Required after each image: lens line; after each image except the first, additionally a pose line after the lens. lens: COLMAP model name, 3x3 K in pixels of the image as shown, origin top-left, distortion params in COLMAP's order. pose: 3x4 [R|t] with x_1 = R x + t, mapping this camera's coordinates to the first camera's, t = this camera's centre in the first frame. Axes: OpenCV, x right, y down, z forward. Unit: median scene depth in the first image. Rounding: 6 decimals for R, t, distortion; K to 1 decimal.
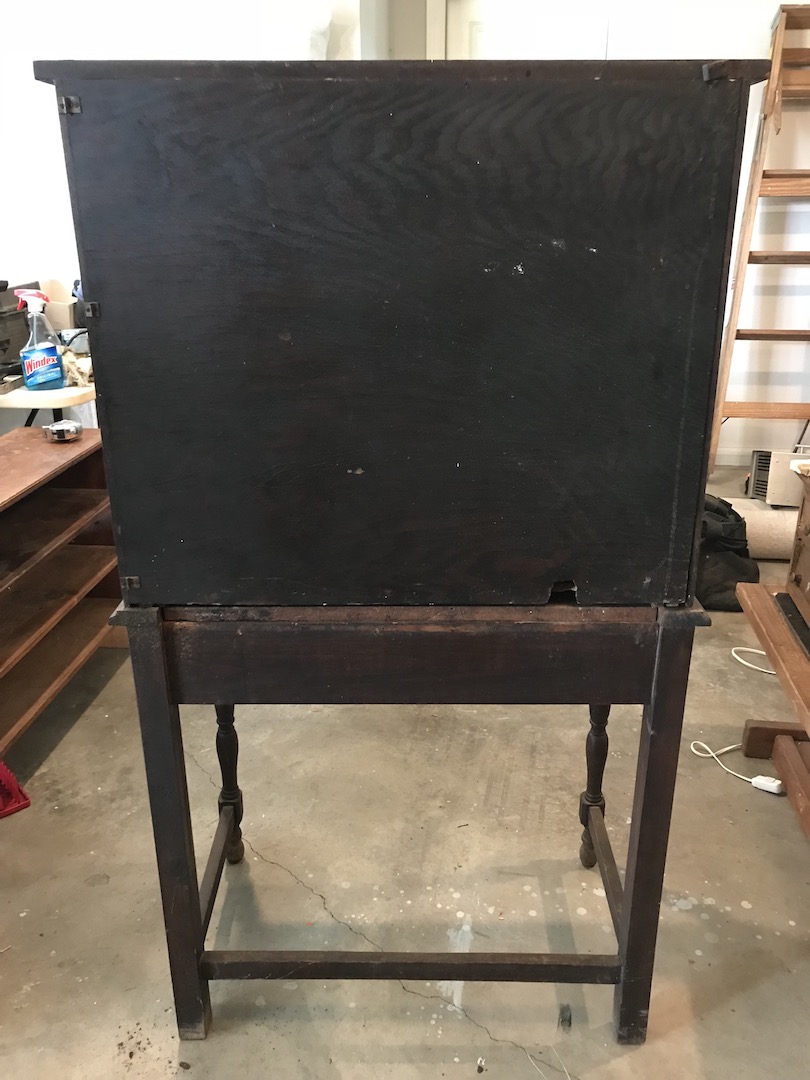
lens RADIAL K [[887.4, 0, 405.0], [0, 887.4, 540.0], [0, 0, 1]] dist [0.015551, -0.009872]
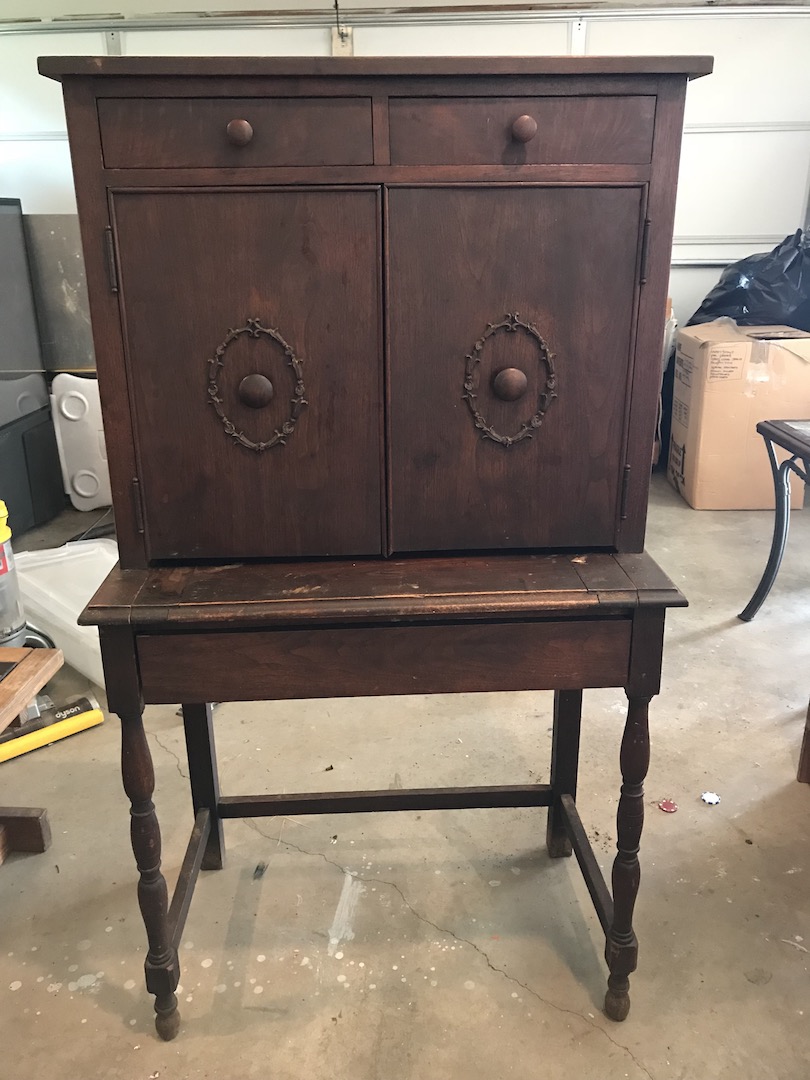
lens RADIAL K [[884.5, 0, 405.0], [0, 884.5, 540.0], [0, 0, 1]] dist [0.039430, -0.045726]
pose [[-0.998249, 0.028766, -0.051688, 0.028558], [-0.012560, 0.750797, 0.660413, -0.514938], [0.057805, 0.659906, -0.749121, 1.394061]]
